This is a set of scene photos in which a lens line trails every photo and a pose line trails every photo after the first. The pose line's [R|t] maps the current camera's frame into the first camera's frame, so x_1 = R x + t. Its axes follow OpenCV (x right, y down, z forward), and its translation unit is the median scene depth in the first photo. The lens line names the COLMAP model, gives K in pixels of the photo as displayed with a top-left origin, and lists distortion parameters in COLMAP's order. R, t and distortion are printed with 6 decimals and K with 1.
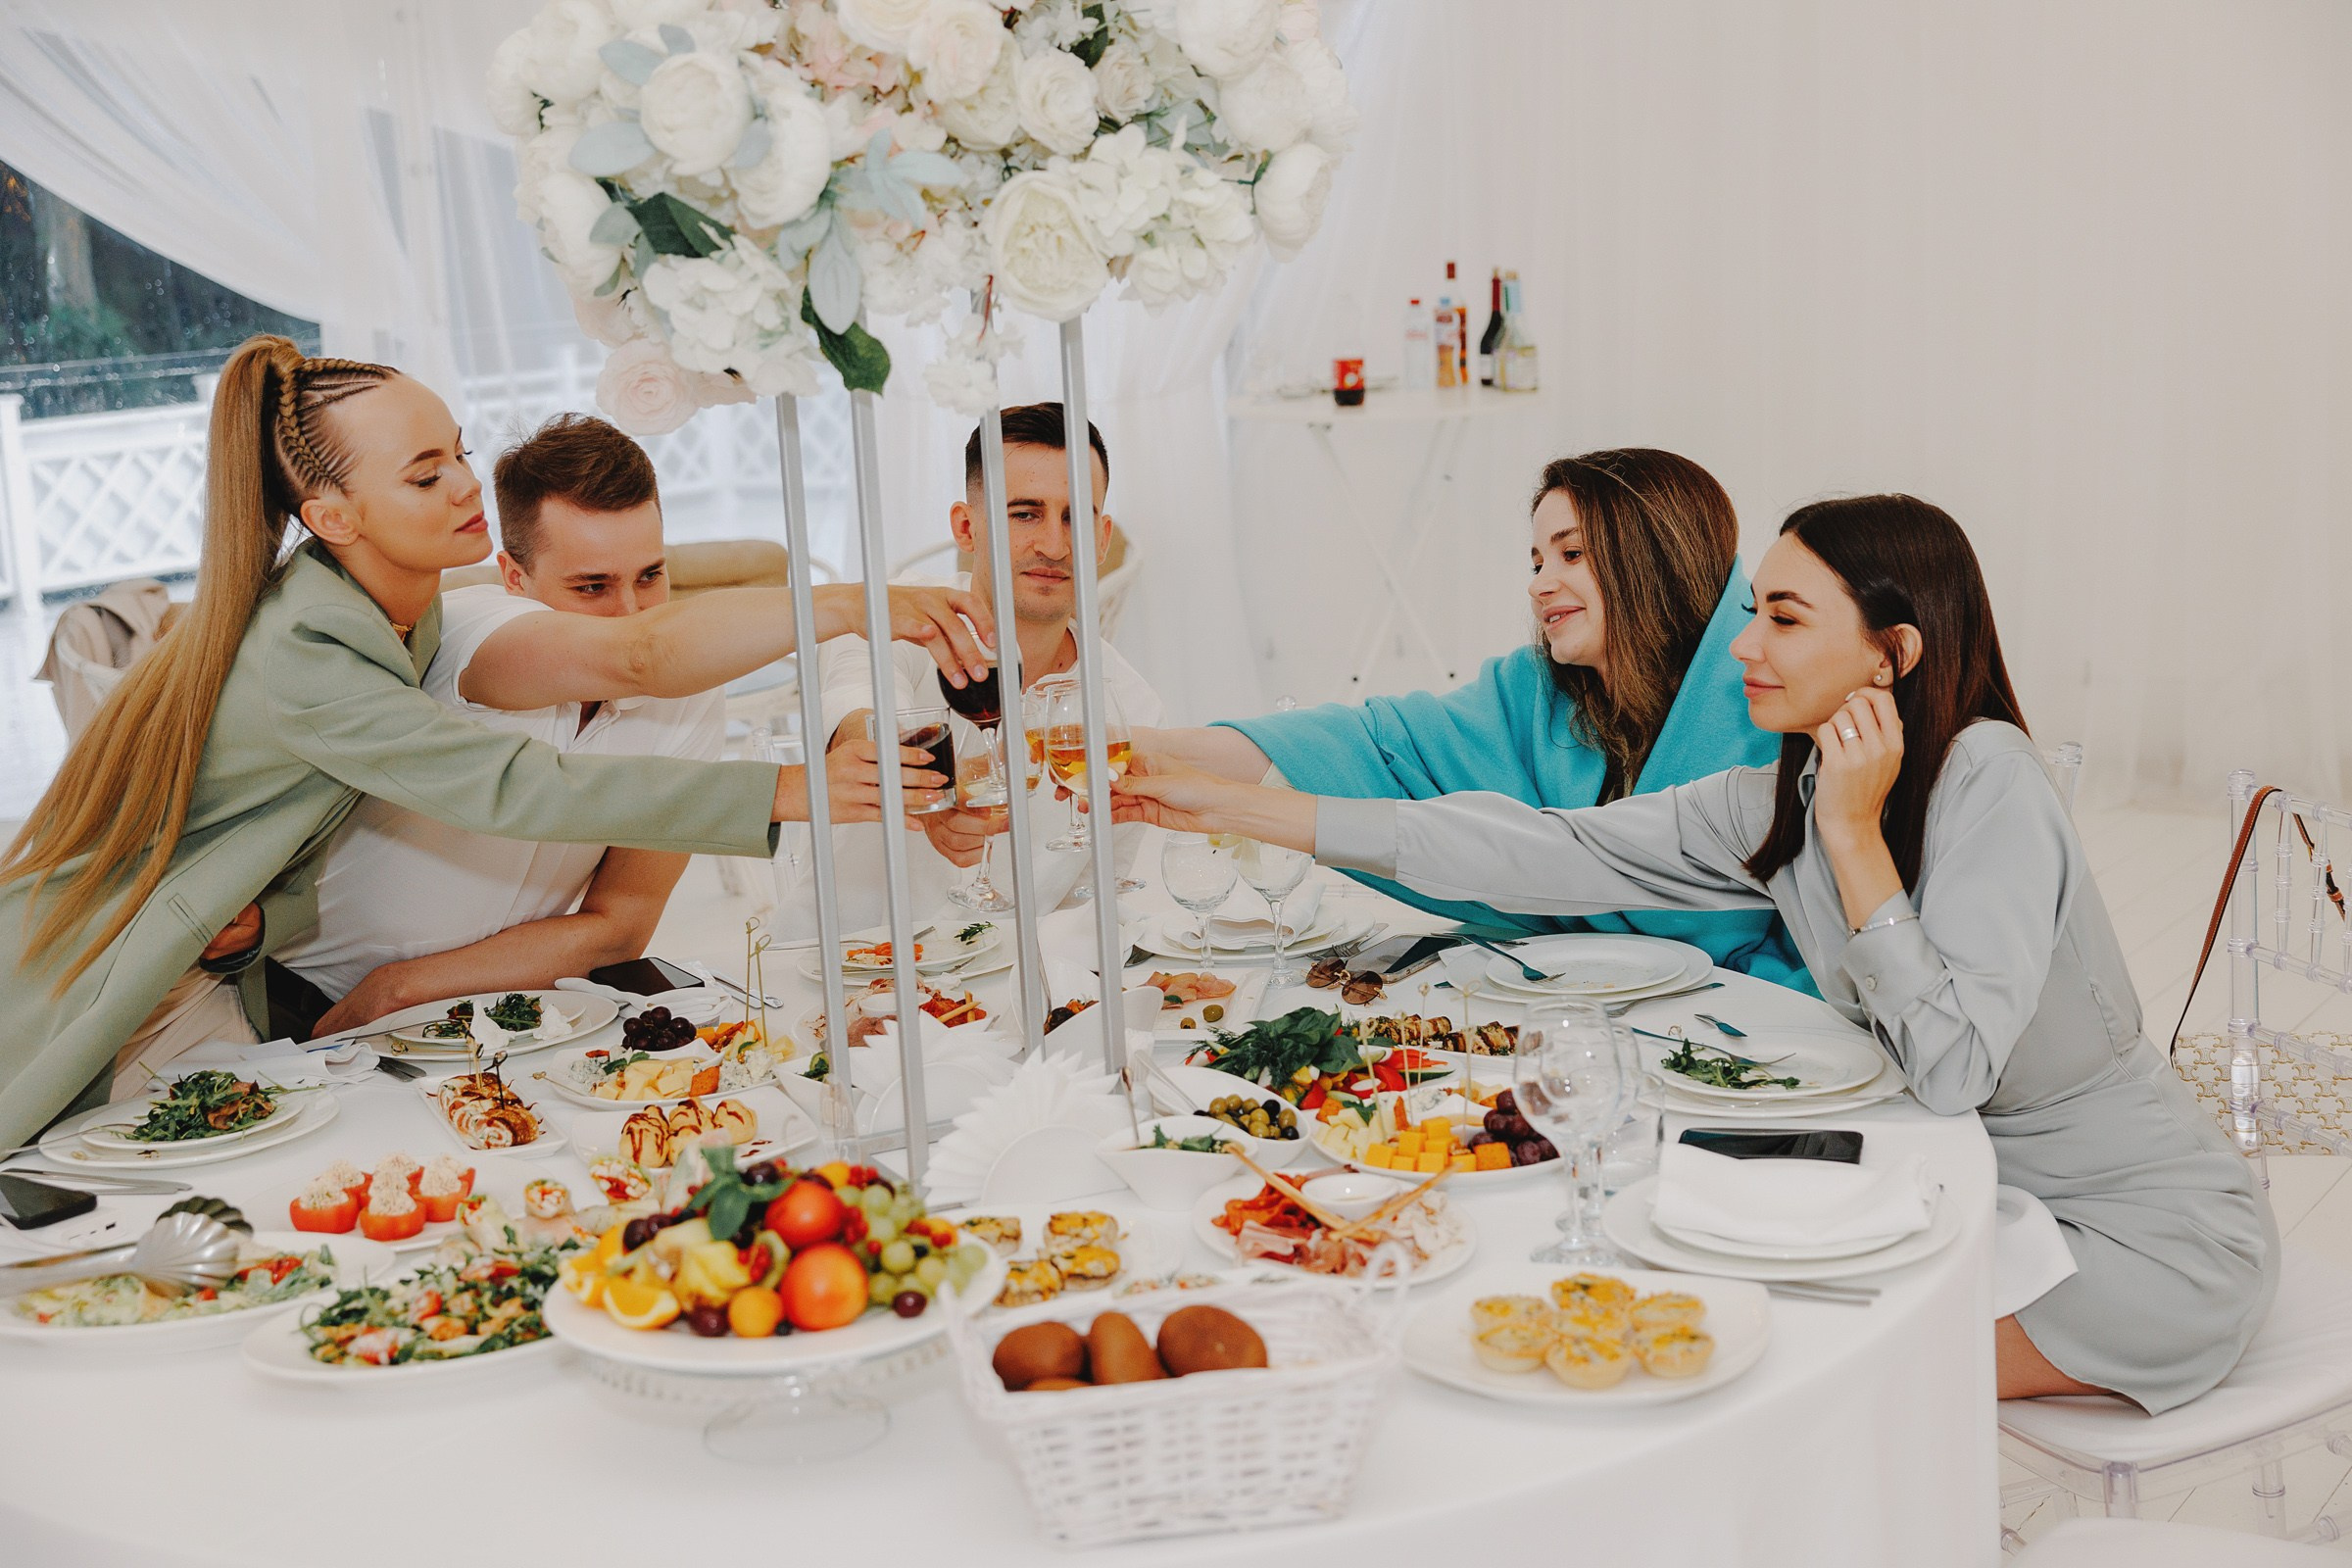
lens RADIAL K [[3154.9, 0, 1174.3], [0, 3154.9, 785.7], [0, 0, 1]] dist [0.013952, 0.000000]
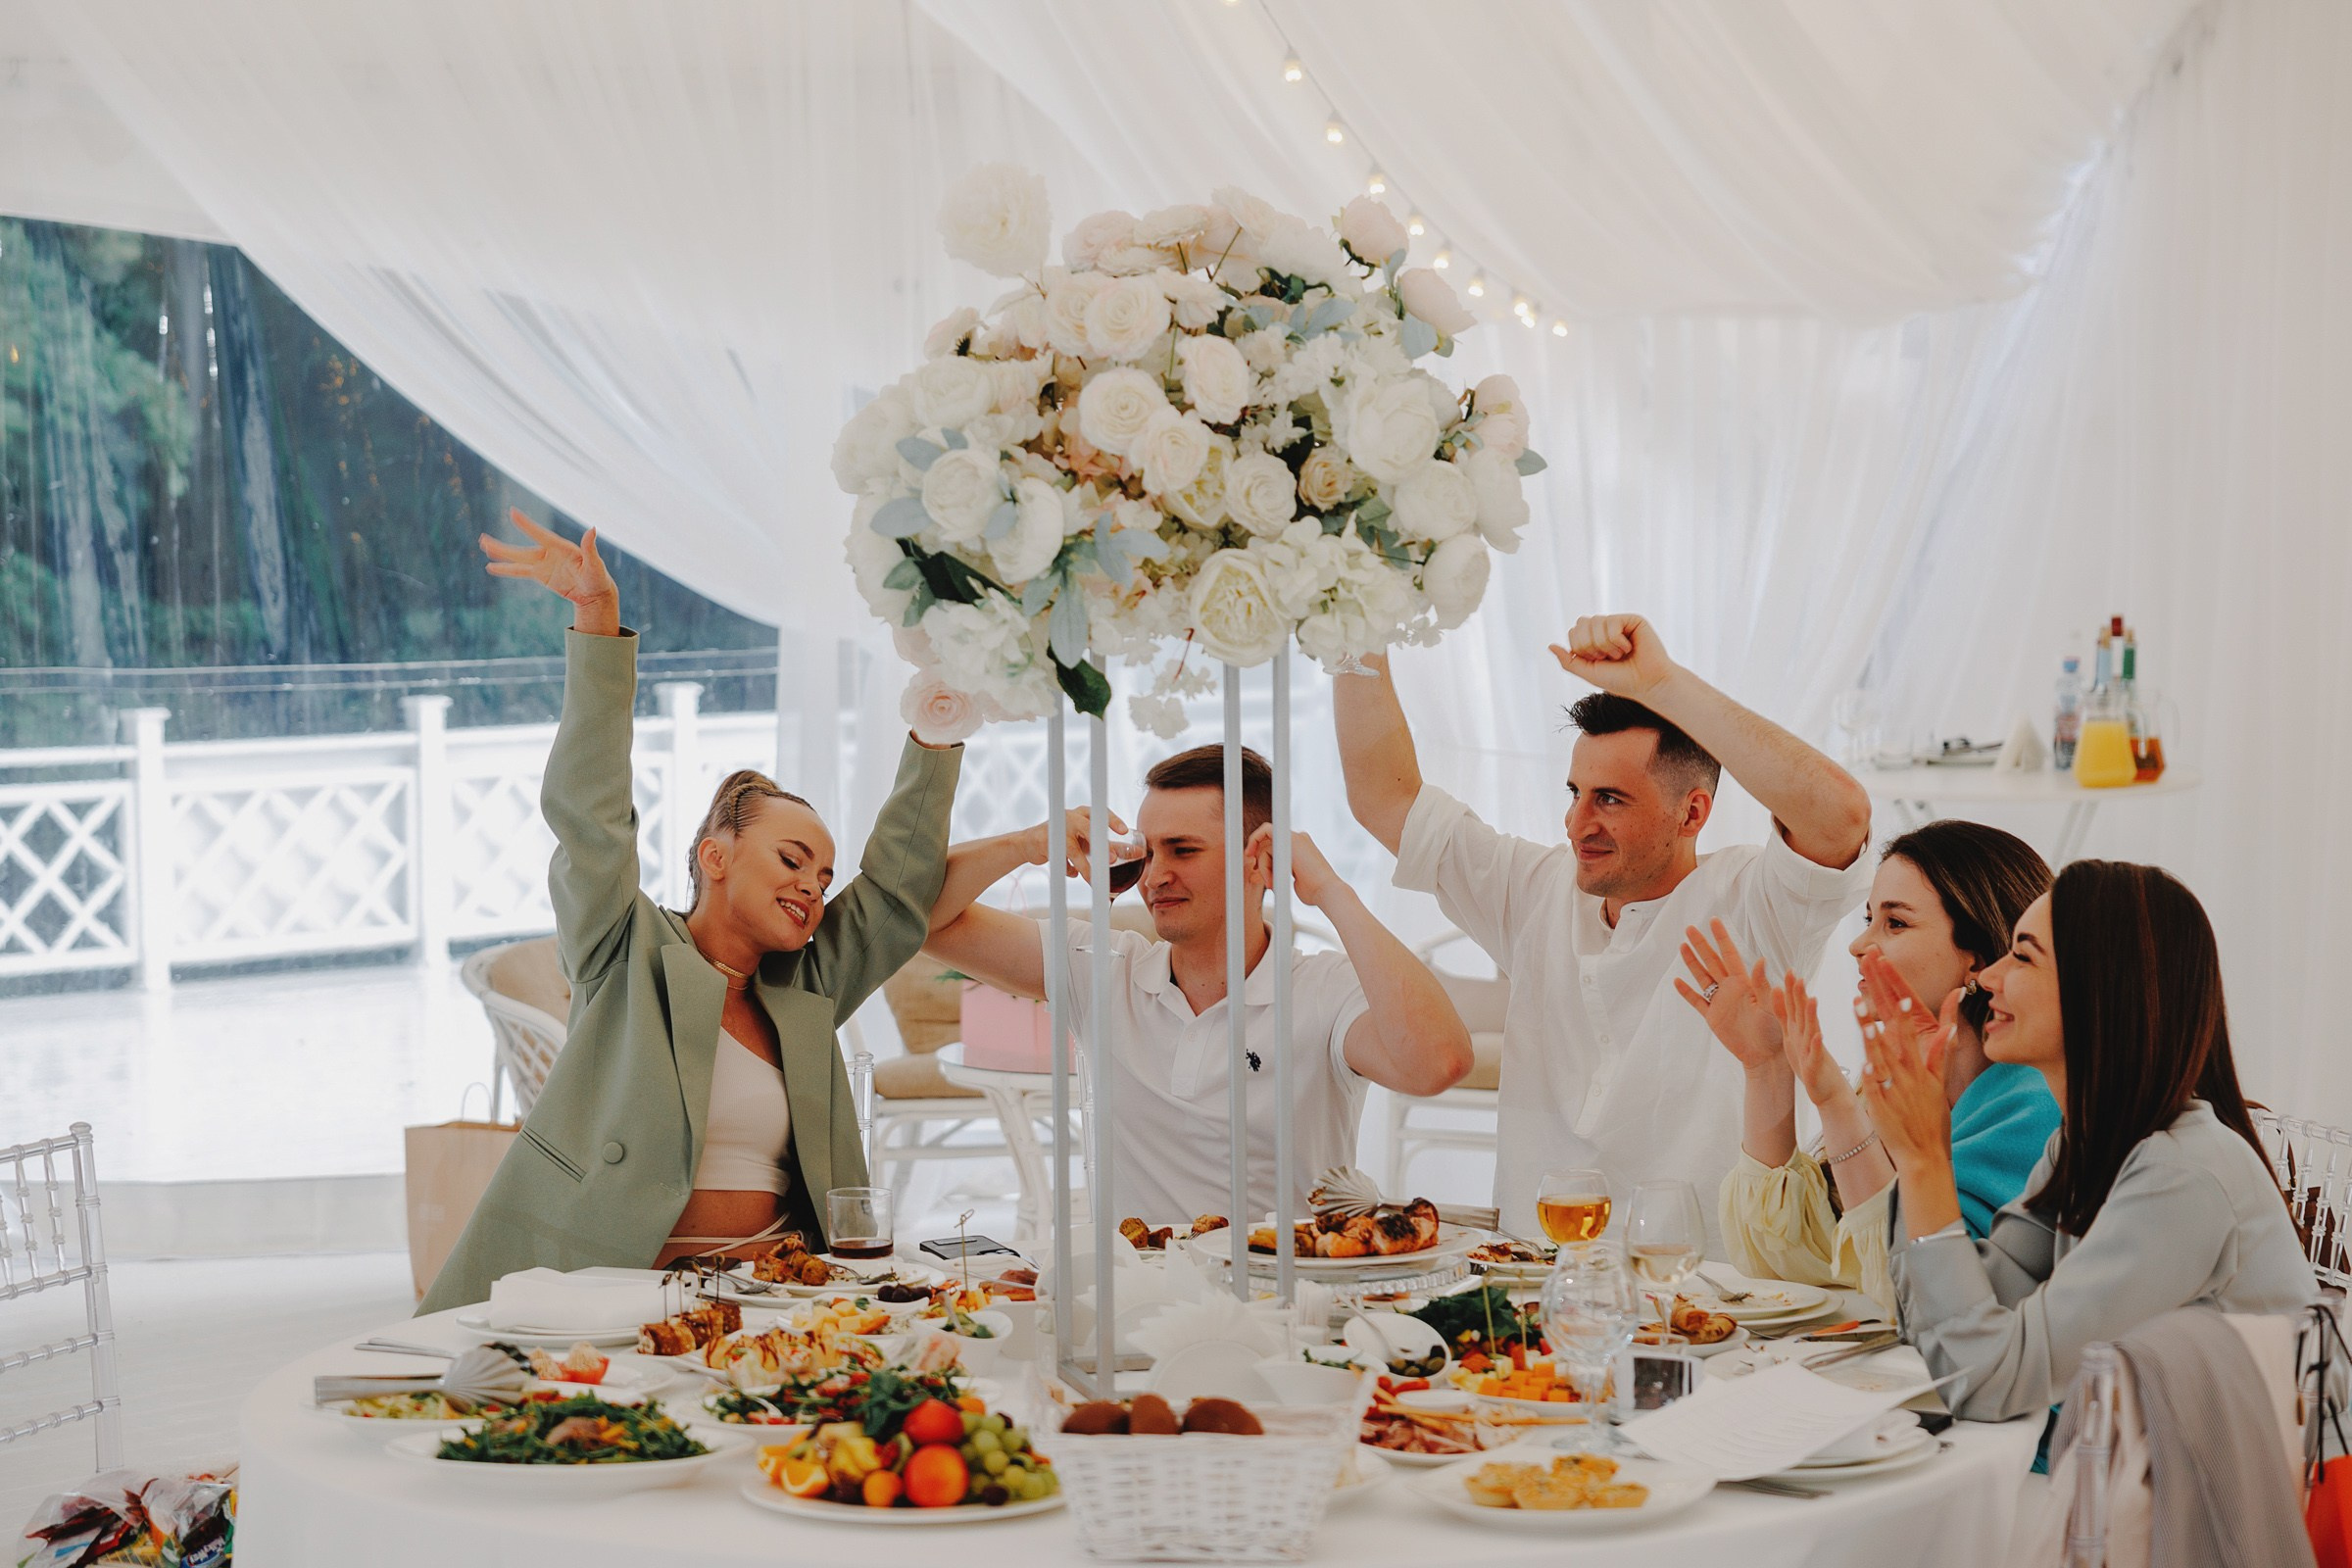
lens RADIAL K [[4497.6, 0, 1178.2], [0, 4497.6, 776.8], [0, 0, 1]] dist [0.314478, 0.000000]
pose [[0.980849, 0.056261, -0.186468, 0.282747], [-0.078274, 0.990521, -0.112875, 0.102417], [0.178350, 0.125309, 0.975955, -0.766544]]
